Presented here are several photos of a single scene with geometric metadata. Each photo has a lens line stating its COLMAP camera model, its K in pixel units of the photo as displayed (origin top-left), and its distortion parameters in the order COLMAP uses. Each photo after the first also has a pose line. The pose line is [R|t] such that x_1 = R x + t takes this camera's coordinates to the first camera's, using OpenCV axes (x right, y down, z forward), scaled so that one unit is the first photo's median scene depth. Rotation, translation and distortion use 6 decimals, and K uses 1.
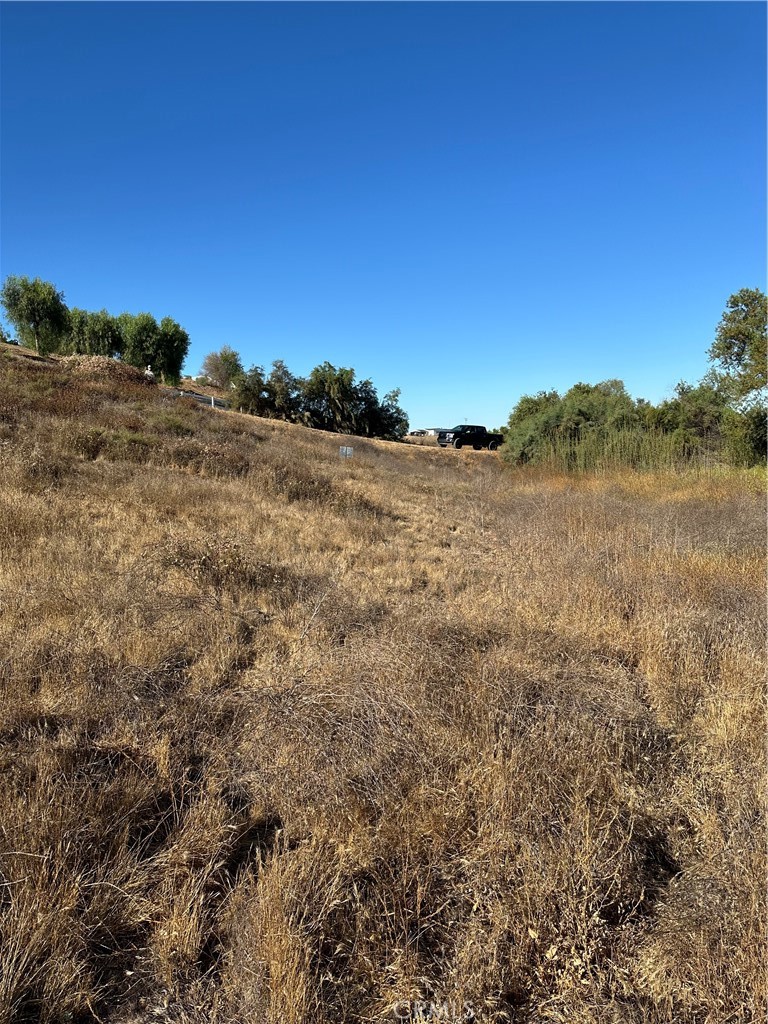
lens RADIAL K [[695.6, 0, 387.0], [0, 695.6, 523.6], [0, 0, 1]] dist [0.092830, -0.139711]
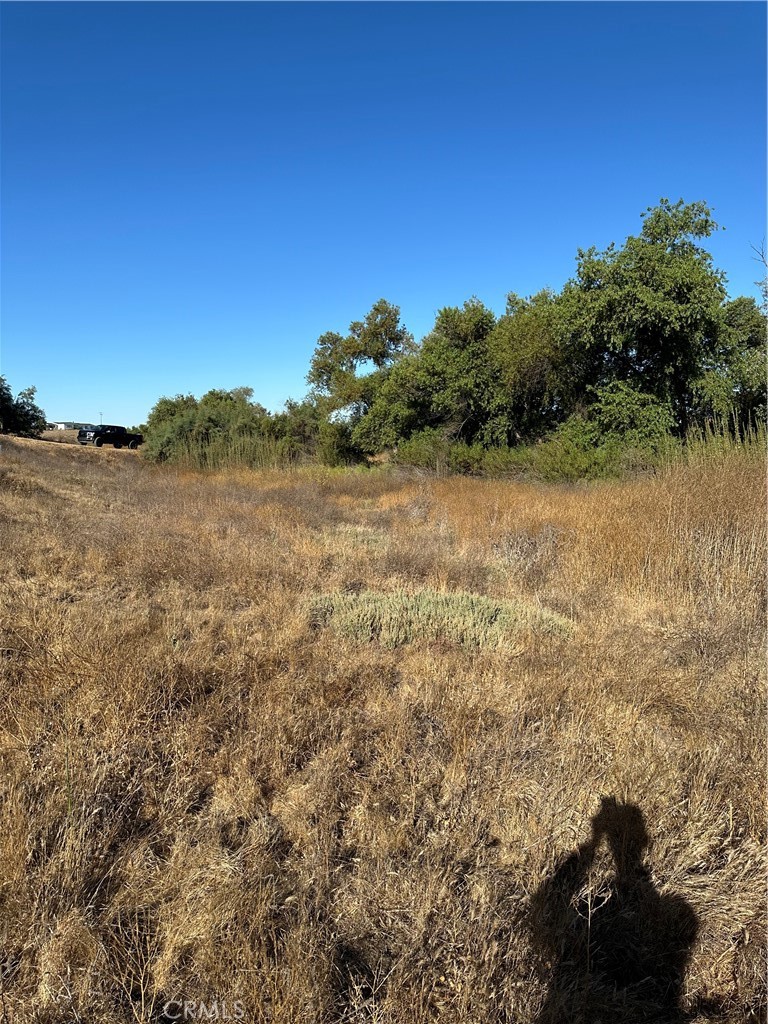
lens RADIAL K [[684.1, 0, 380.8], [0, 684.1, 530.6], [0, 0, 1]] dist [0.049912, -0.105566]
pose [[0.880238, -0.034980, 0.473242, -0.123264], [0.029175, 0.999382, 0.019604, 0.070715], [-0.473635, -0.003450, 0.880714, -0.756457]]
